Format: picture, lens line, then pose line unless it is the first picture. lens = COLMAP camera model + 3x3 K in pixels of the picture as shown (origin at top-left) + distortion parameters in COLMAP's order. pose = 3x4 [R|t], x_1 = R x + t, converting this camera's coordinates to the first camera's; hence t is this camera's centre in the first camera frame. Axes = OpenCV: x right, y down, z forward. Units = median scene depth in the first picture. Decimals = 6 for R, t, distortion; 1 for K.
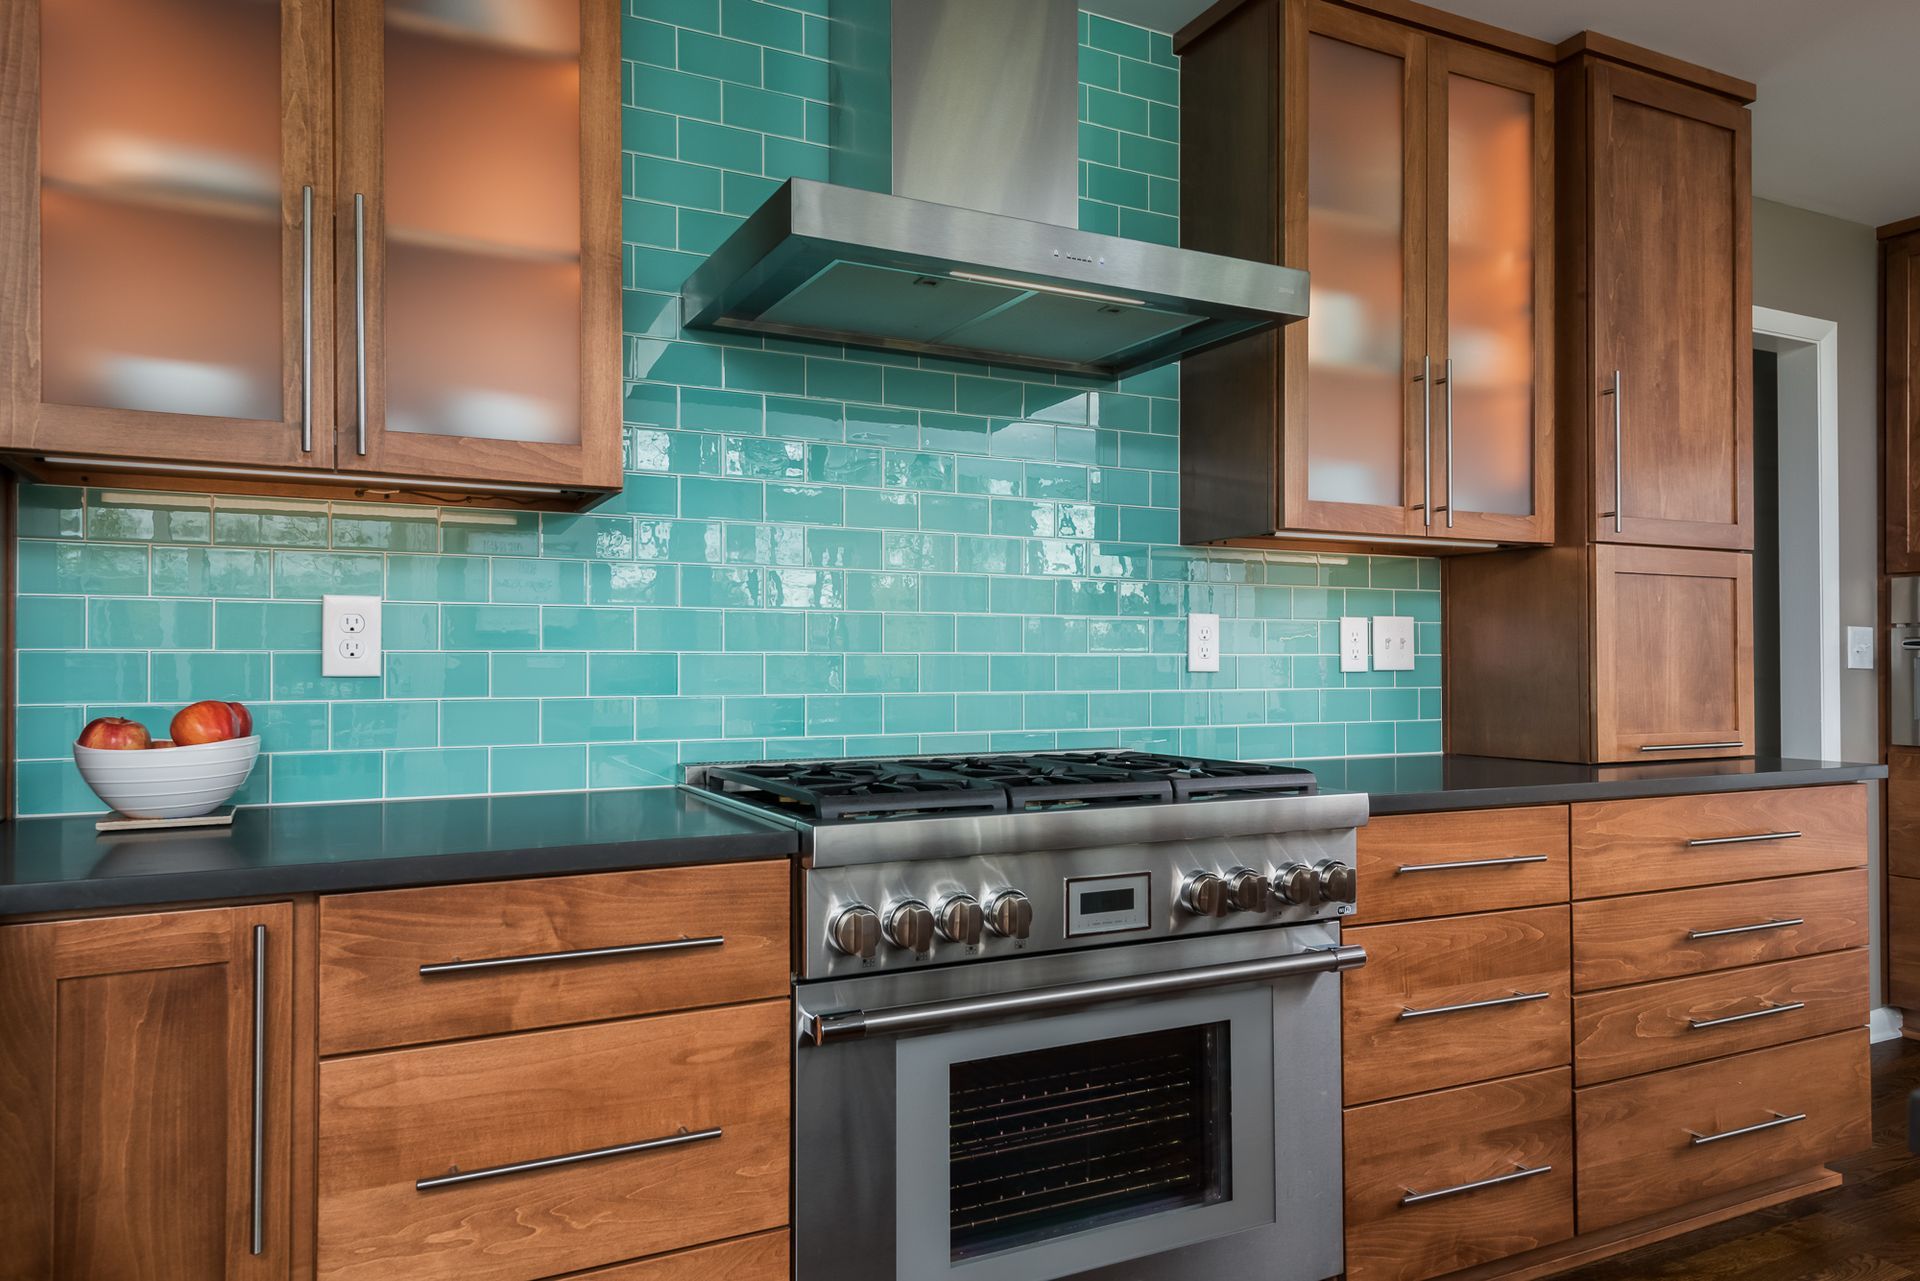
lens RADIAL K [[1247.6, 0, 962.1], [0, 1247.6, 654.6], [0, 0, 1]] dist [0.047833, -0.029188]
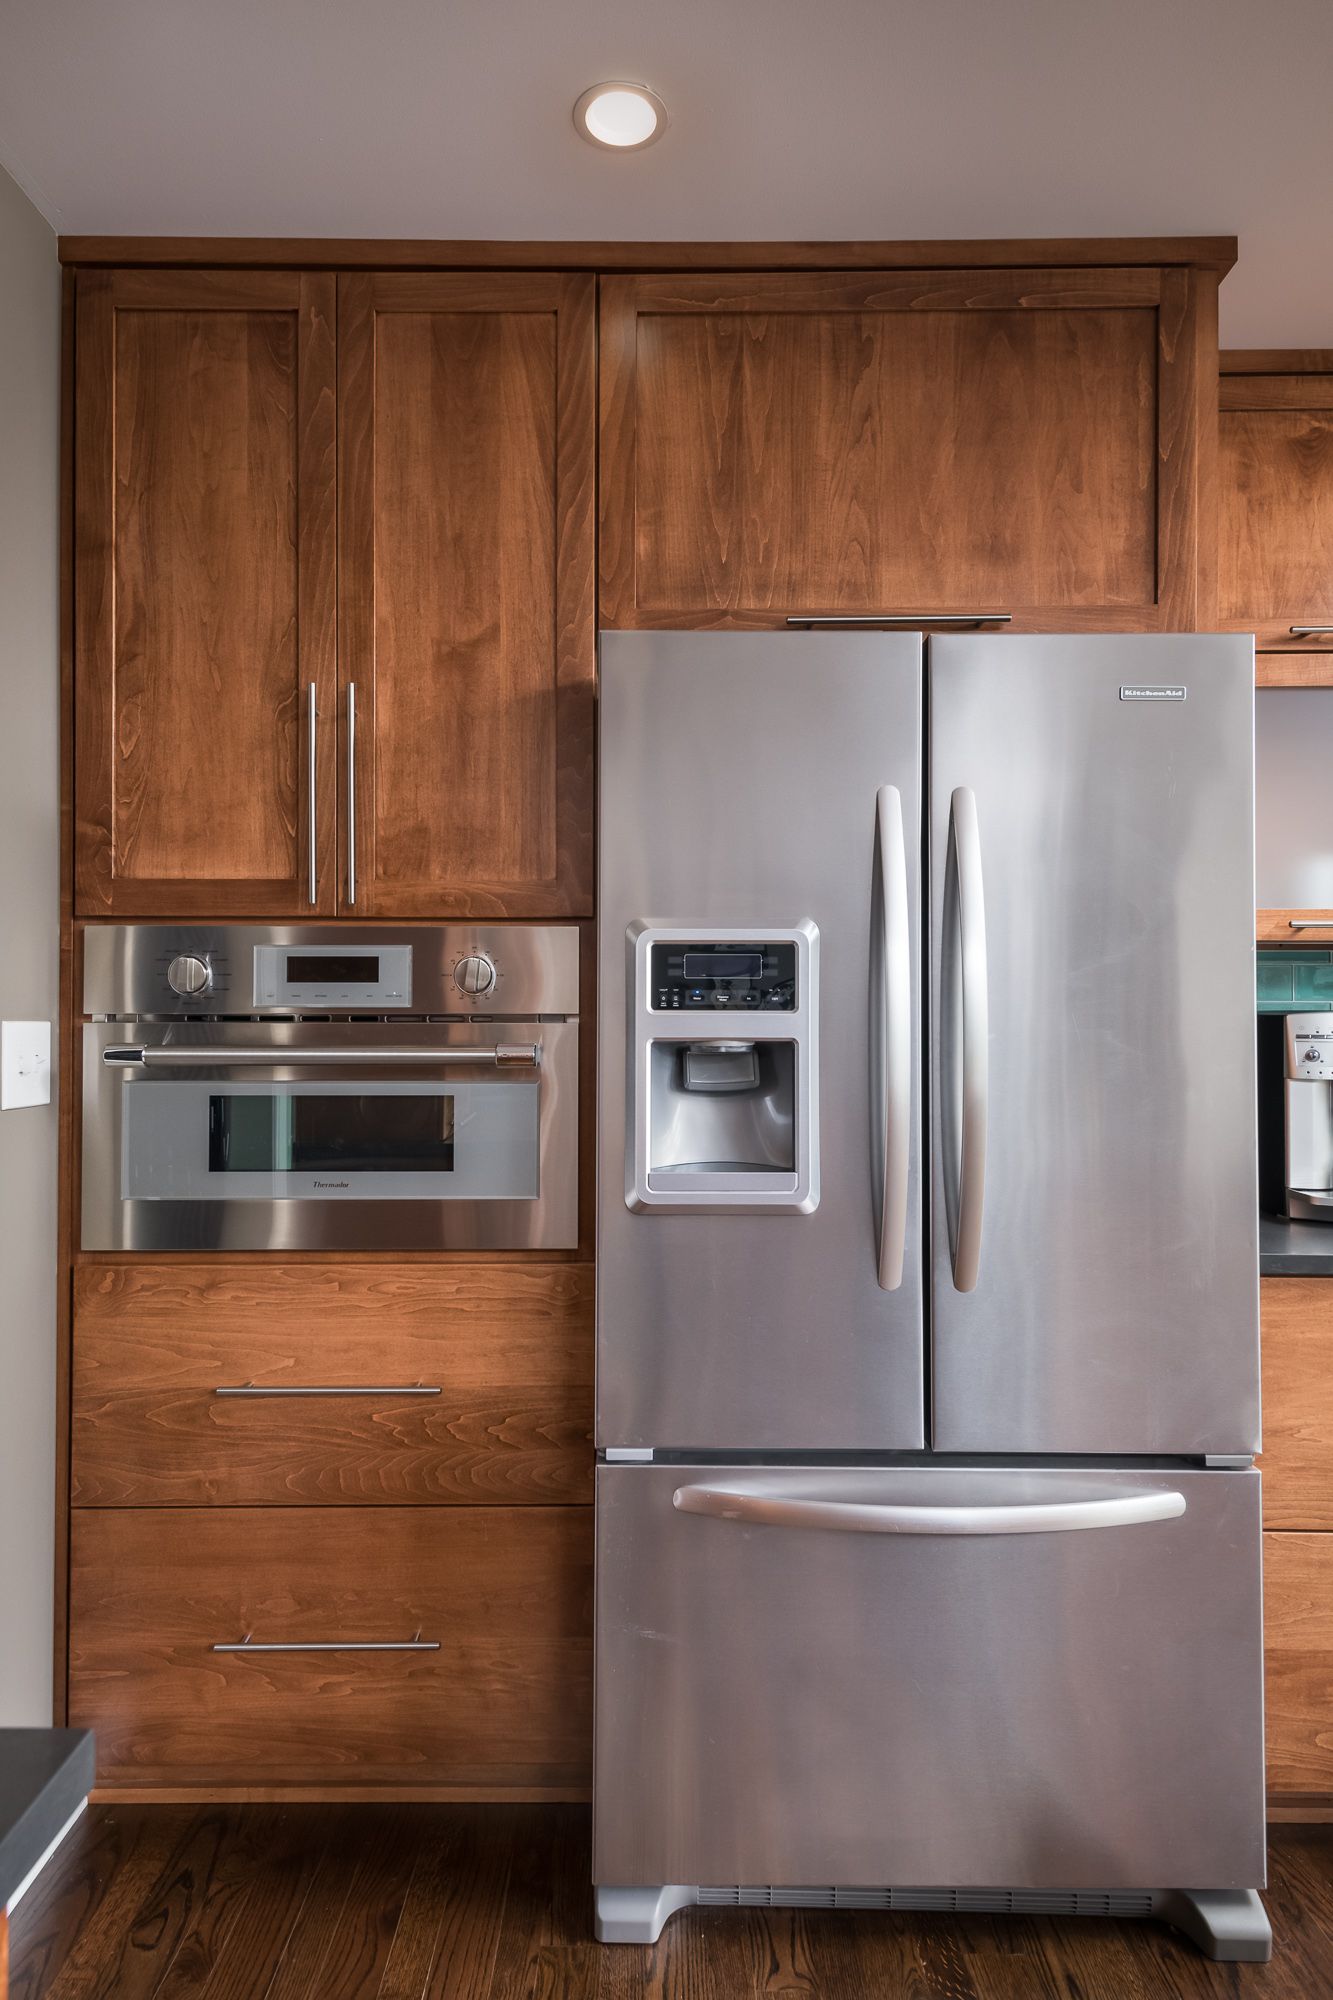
lens RADIAL K [[1278.2, 0, 666.5], [0, 1278.2, 1000.0], [0, 0, 1]] dist [0.046048, -0.031545]
pose [[0.469841, 0.006833, 0.882725, 0.576726], [-0.008641, 0.999958, -0.003142, -0.045668], [-0.882709, -0.006152, 0.469880, 0.823937]]
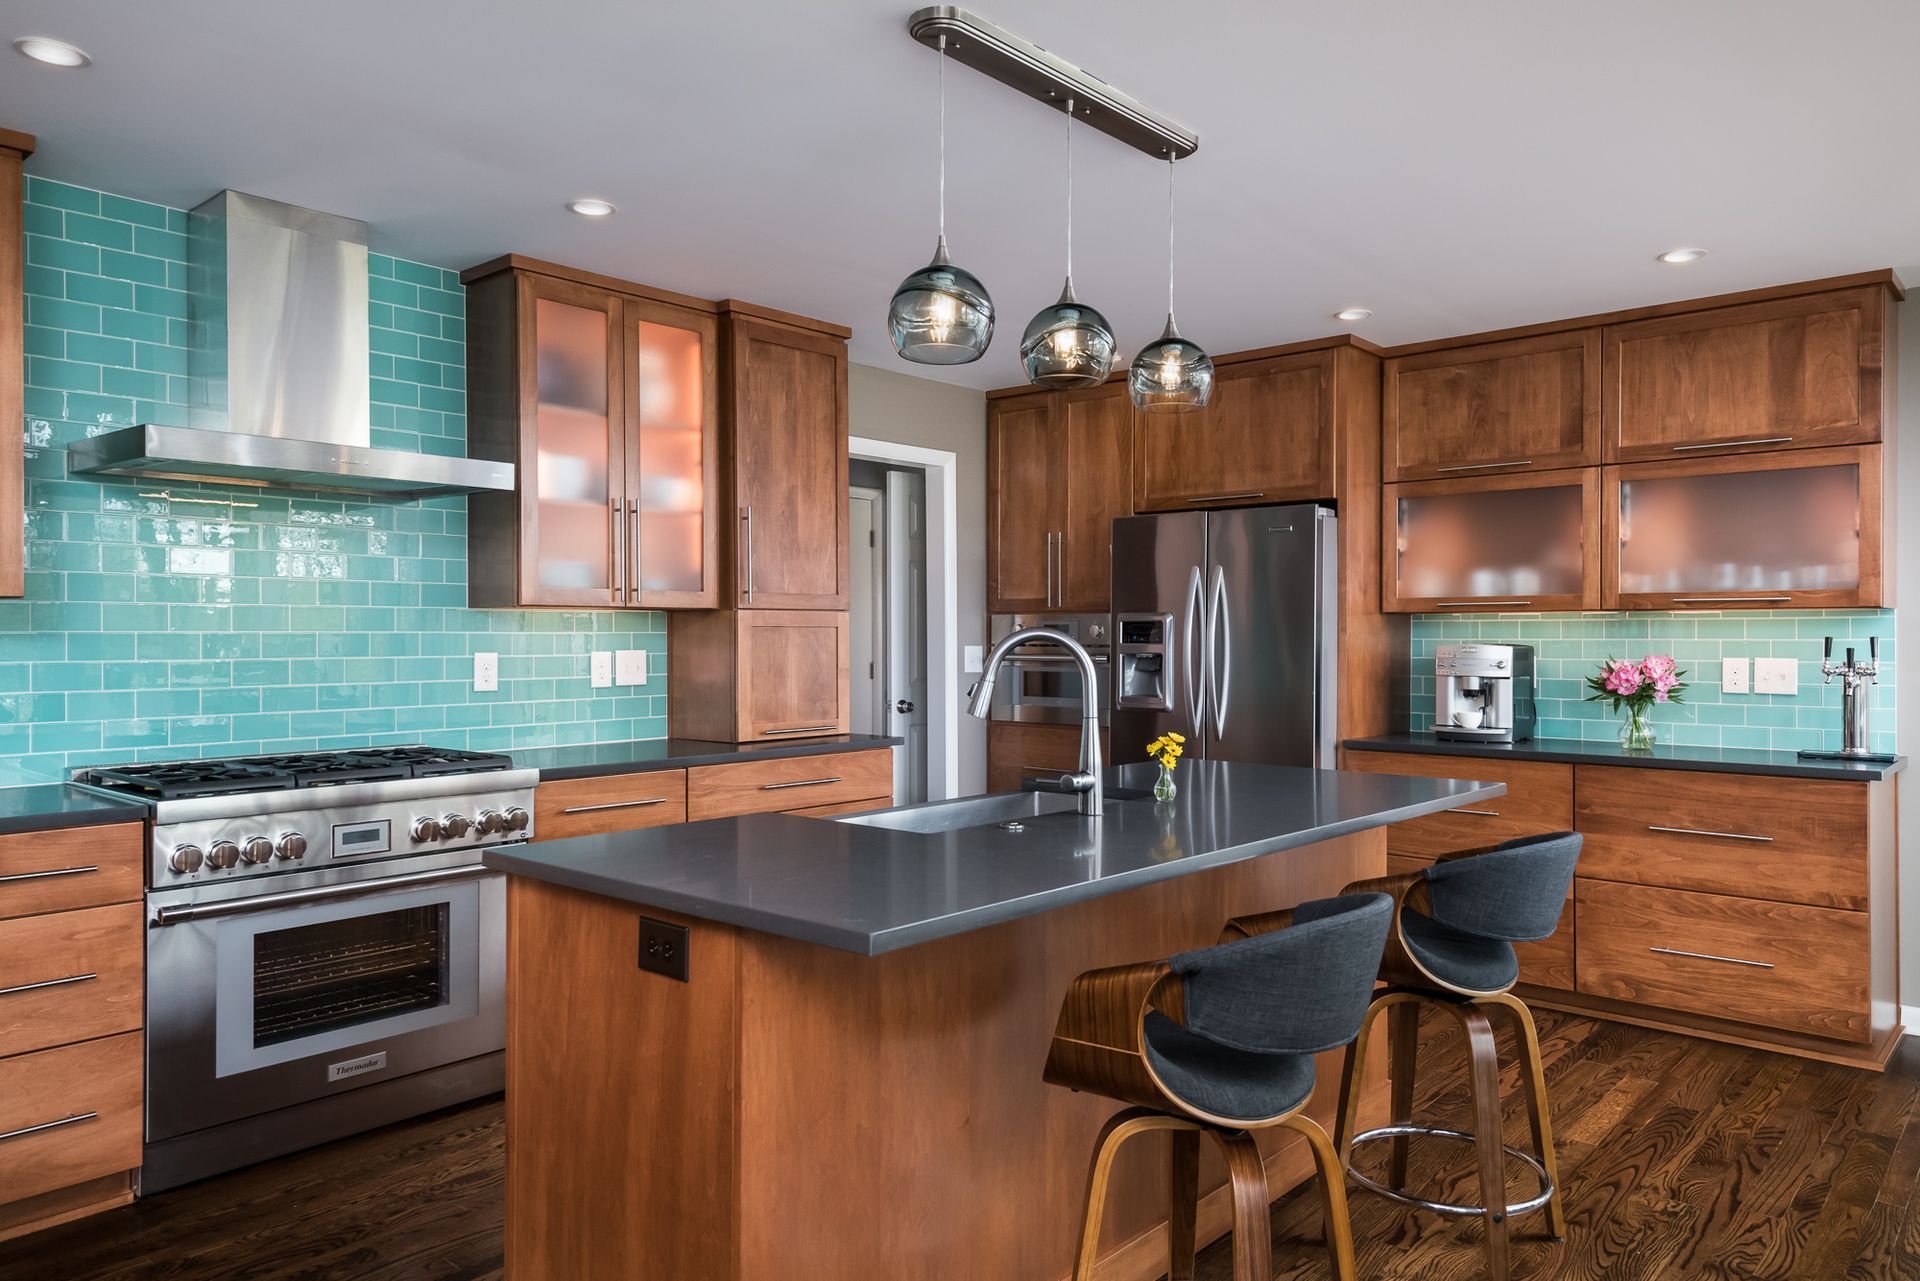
lens RADIAL K [[1281.7, 0, 966.1], [0, 1281.7, 635.4], [0, 0, 1]] dist [0.050787, -0.027835]
pose [[0.927848, -0.001110, 0.372957, 0.159962], [-0.002360, 0.999958, 0.008846, -0.073684], [-0.372951, -0.009088, 0.927806, -0.712933]]
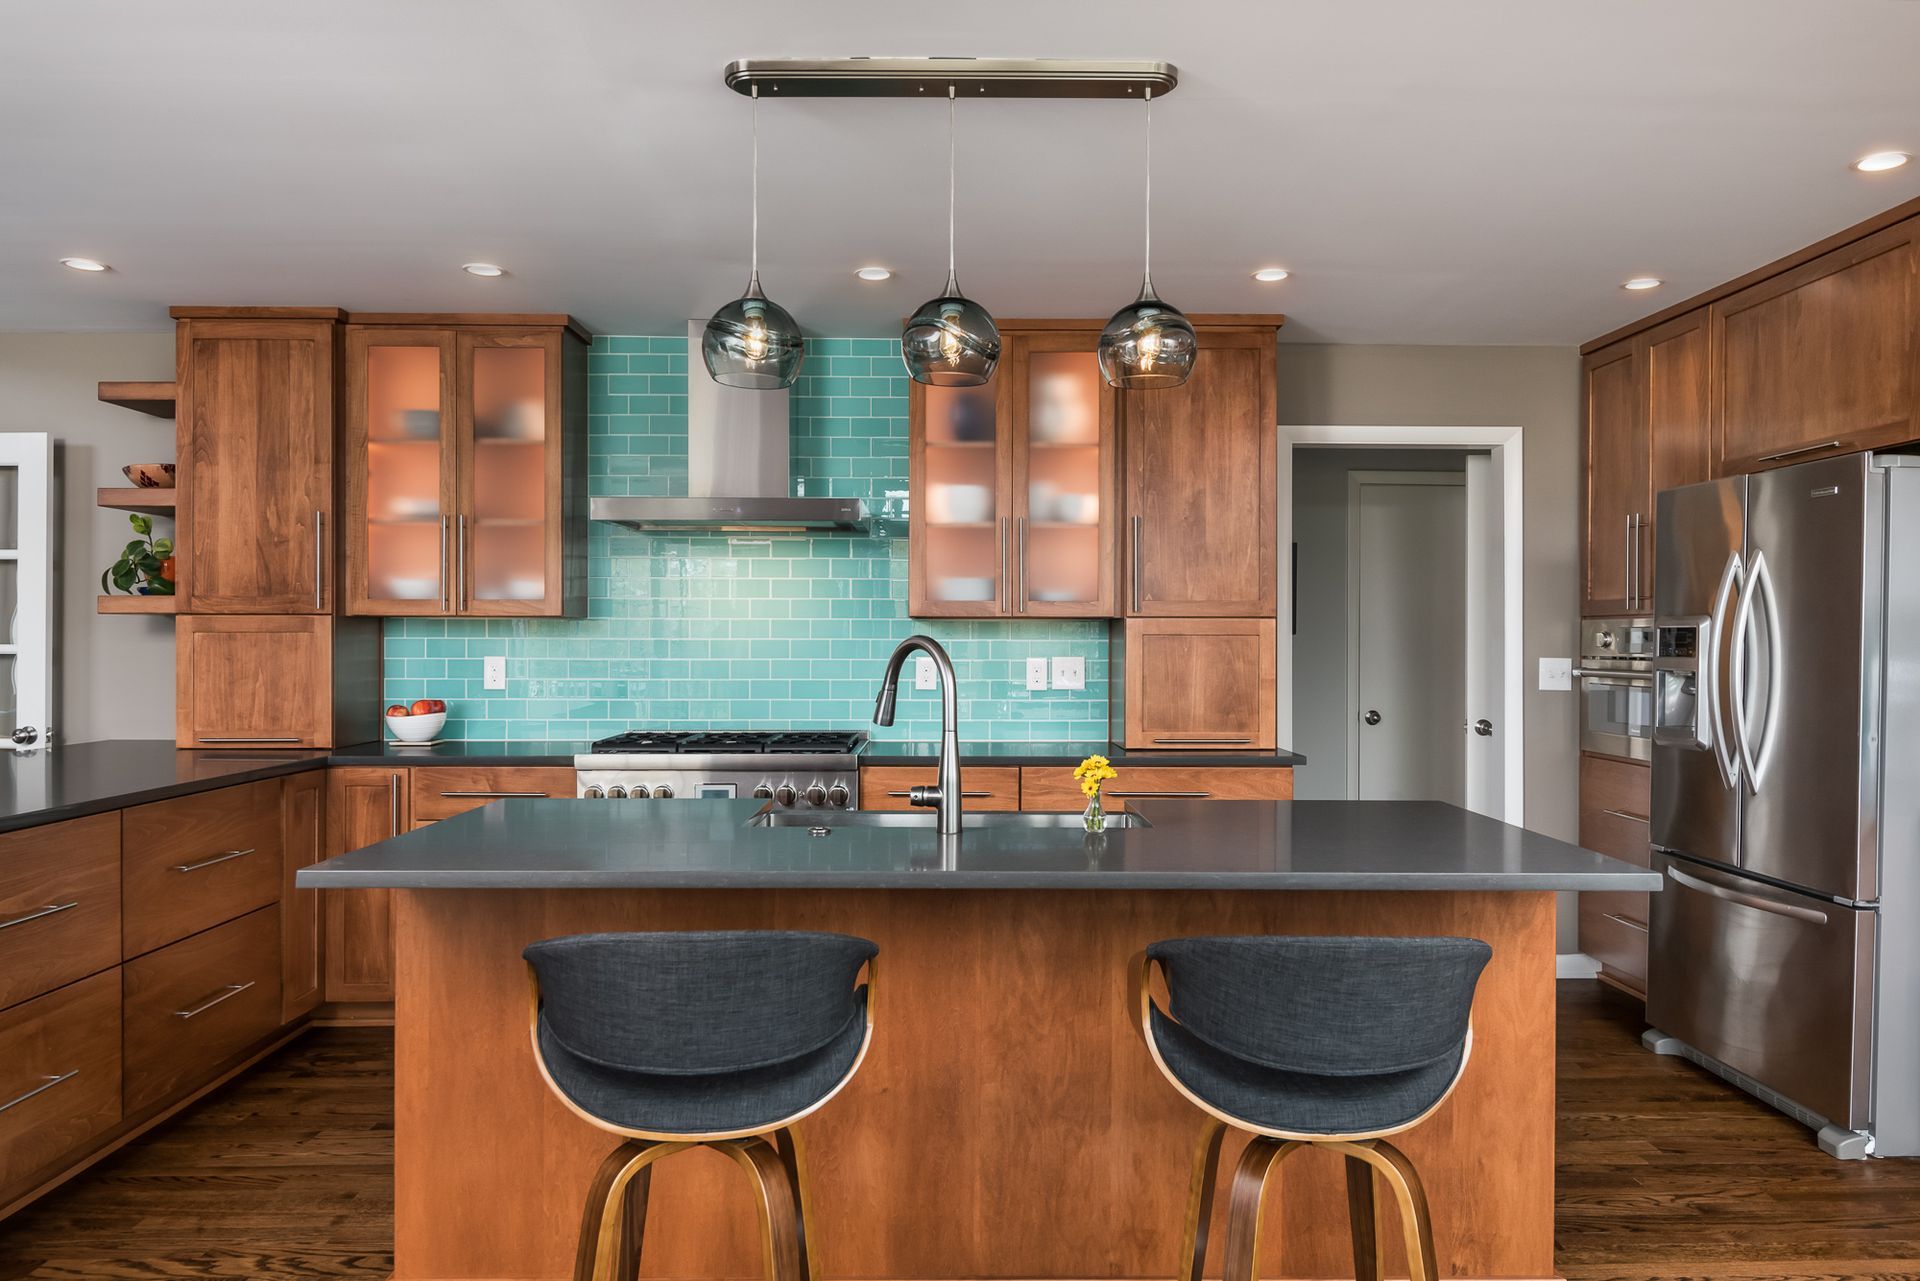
lens RADIAL K [[1287.5, 0, 973.5], [0, 1287.5, 639.9], [0, 0, 1]] dist [0.029072, -0.038491]
pose [[0.902465, 0.003279, -0.430751, 1.116053], [0.000075, 0.999970, 0.007771, -0.076159], [0.430763, -0.007046, 0.902437, -0.672567]]
